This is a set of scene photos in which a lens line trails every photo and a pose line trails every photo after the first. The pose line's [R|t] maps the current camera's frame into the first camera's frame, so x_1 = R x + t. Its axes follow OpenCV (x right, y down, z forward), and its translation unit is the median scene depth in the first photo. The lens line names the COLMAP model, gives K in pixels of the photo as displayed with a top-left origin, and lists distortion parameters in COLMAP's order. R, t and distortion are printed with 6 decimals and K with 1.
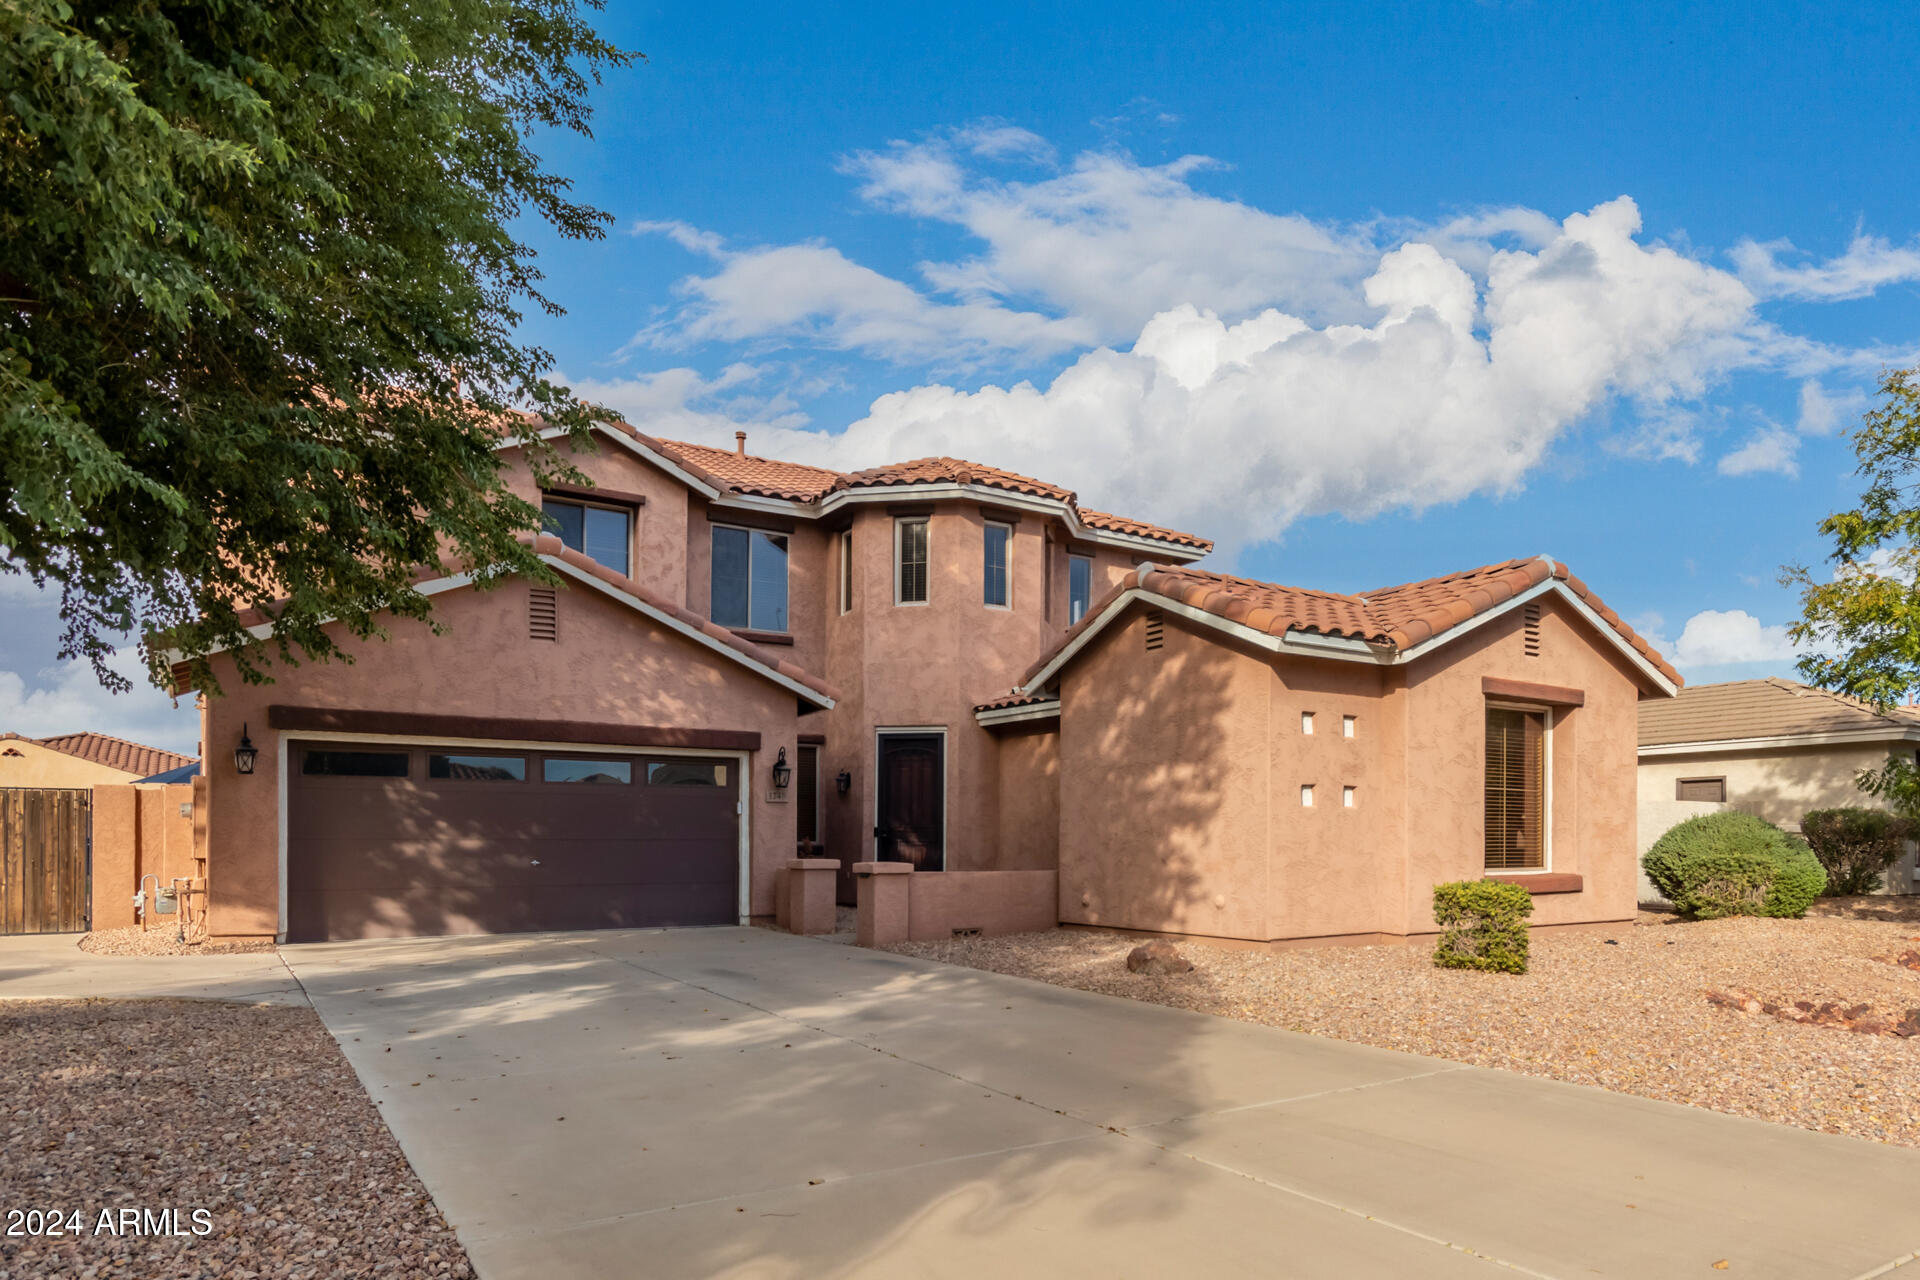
lens RADIAL K [[905.8, 0, 982.4], [0, 905.8, 650.9], [0, 0, 1]] dist [0.002056, 0.000967]
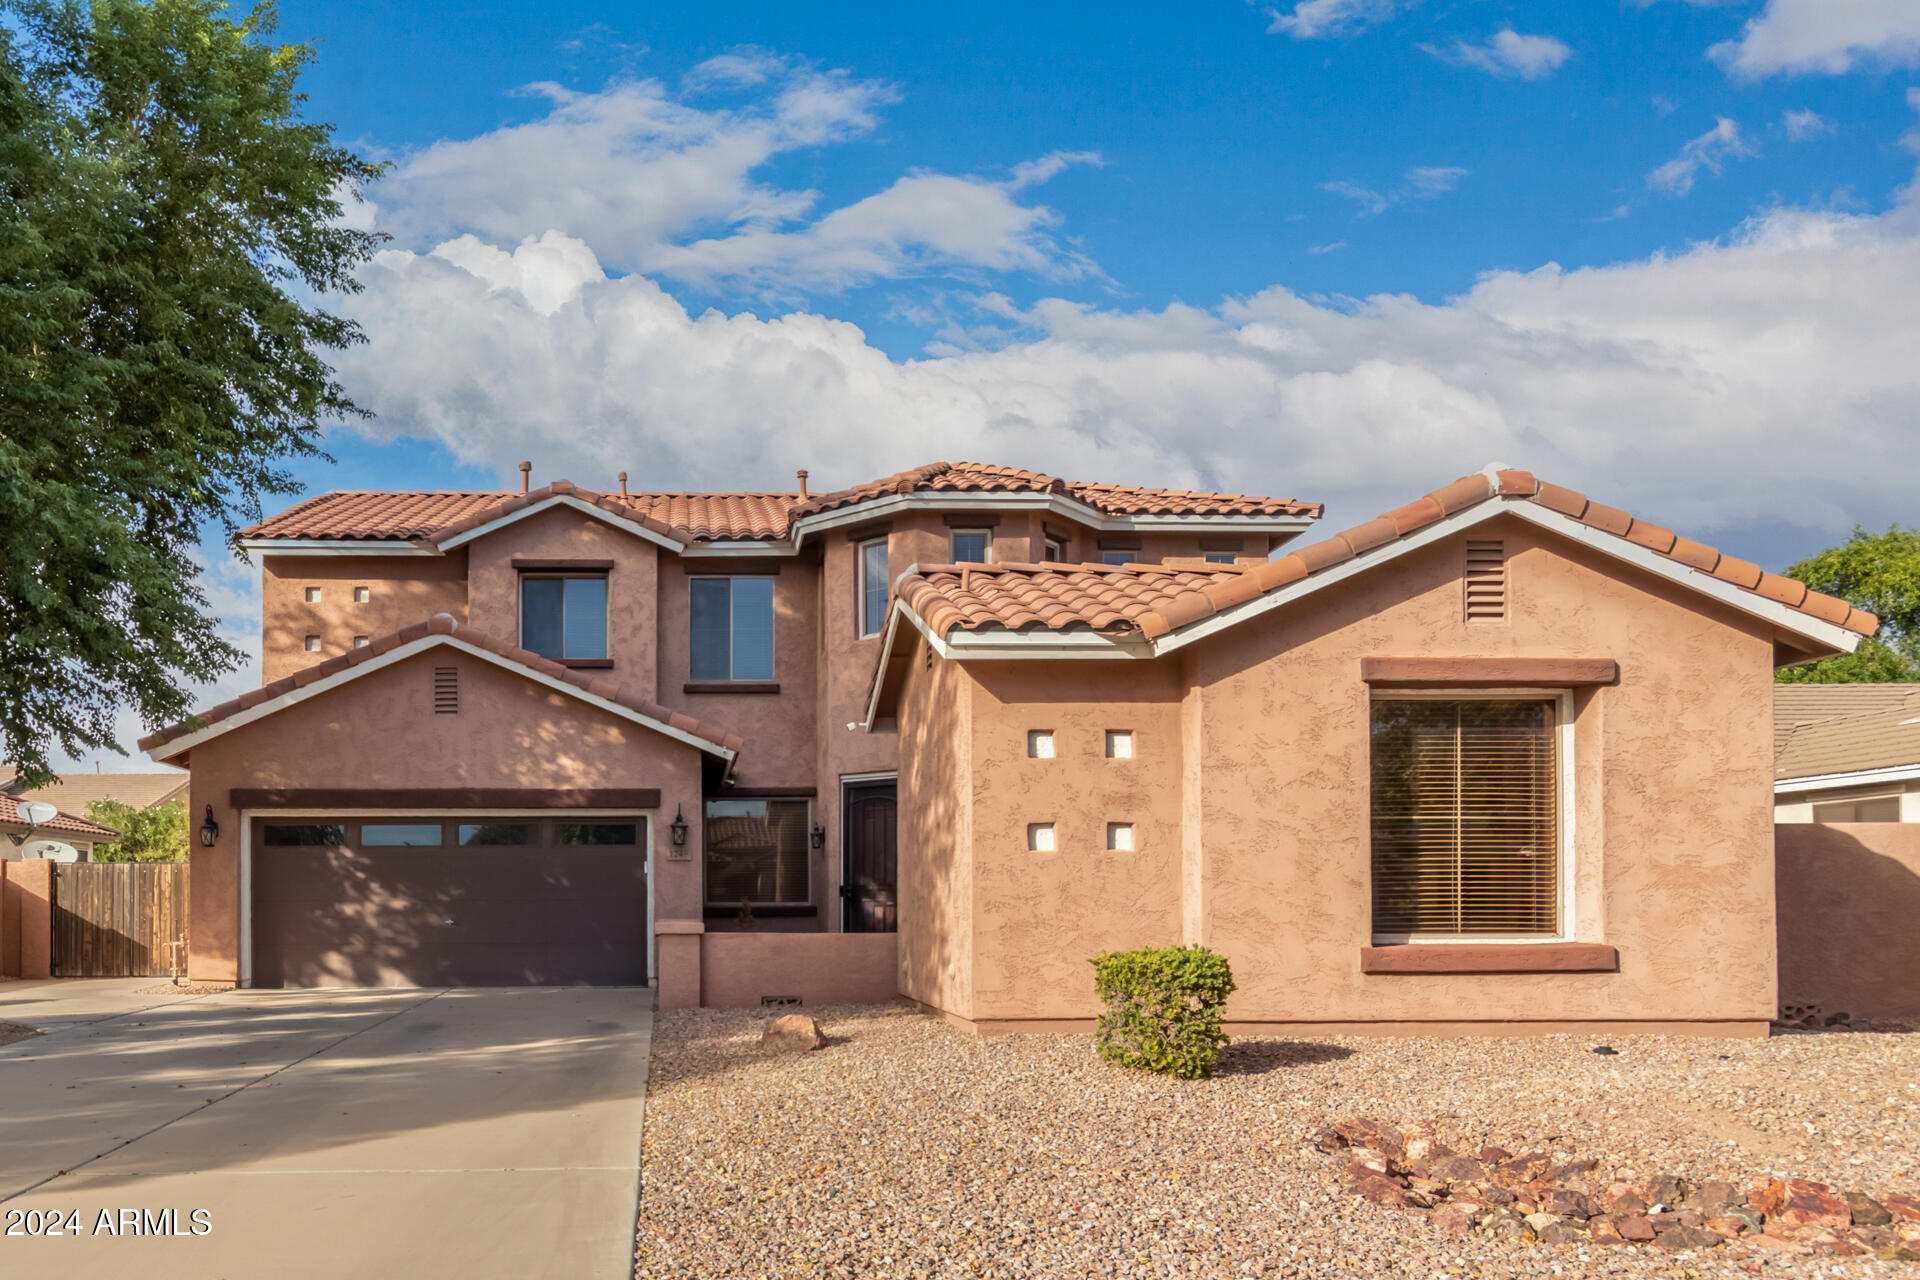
lens RADIAL K [[1043.3, 0, 959.8], [0, 1043.3, 680.8], [0, 0, 1]] dist [0.001069, 0.000448]
pose [[0.902054, -0.094361, -0.421181, 0.565440], [0.092426, 0.995404, -0.025060, 0.034820], [0.421610, -0.016322, 0.906630, 0.132448]]
